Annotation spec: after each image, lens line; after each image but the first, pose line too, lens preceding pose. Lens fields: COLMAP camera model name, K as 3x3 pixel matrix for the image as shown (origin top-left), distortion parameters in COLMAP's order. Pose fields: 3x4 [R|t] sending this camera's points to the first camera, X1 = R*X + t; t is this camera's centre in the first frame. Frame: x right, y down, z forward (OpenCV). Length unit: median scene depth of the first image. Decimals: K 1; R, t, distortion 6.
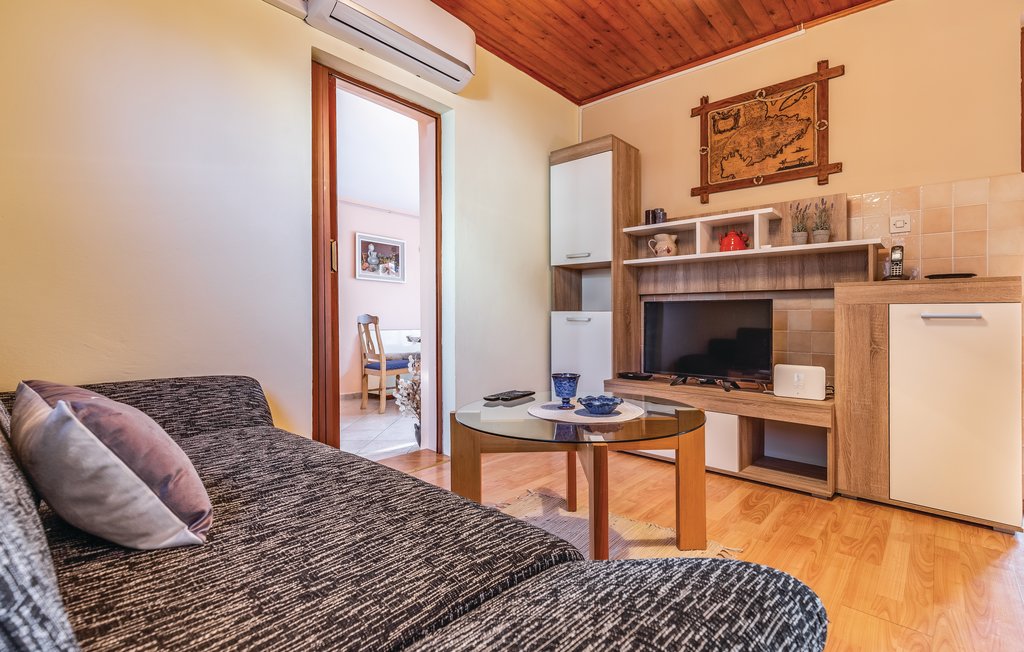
lens RADIAL K [[491.2, 0, 550.1], [0, 491.2, 326.0], [0, 0, 1]] dist [0.000696, 0.000100]
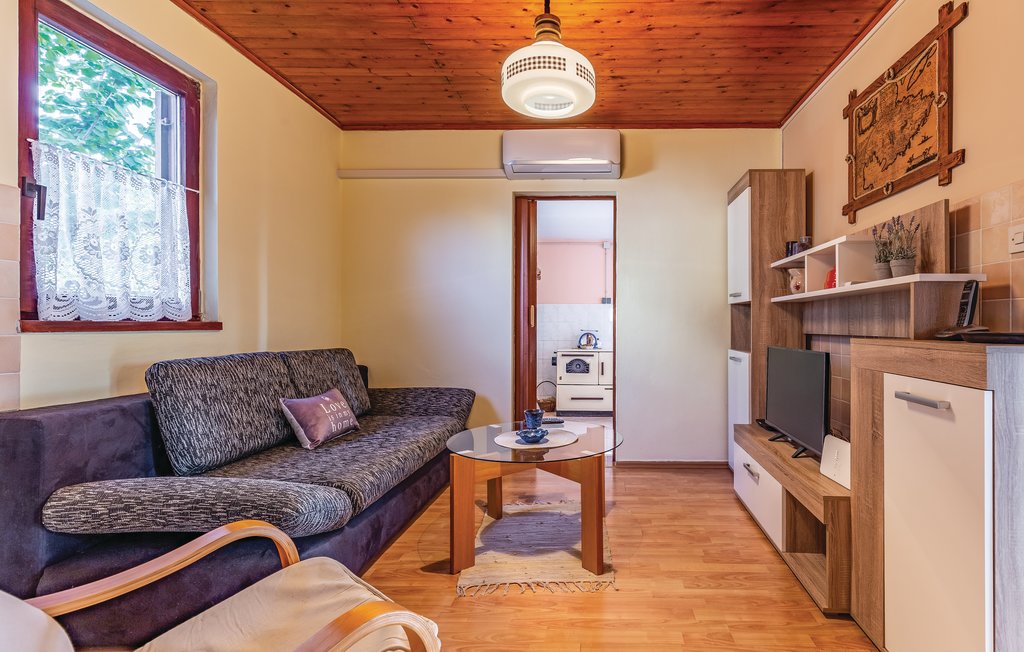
lens RADIAL K [[491.2, 0, 550.1], [0, 491.2, 326.0], [0, 0, 1]] dist [0.000696, 0.000100]
pose [[0.565039, -0.012890, -0.824964, 0.767259], [0.003154, 0.999904, -0.013464, -0.079559], [0.825058, 0.005005, 0.565026, 0.150604]]
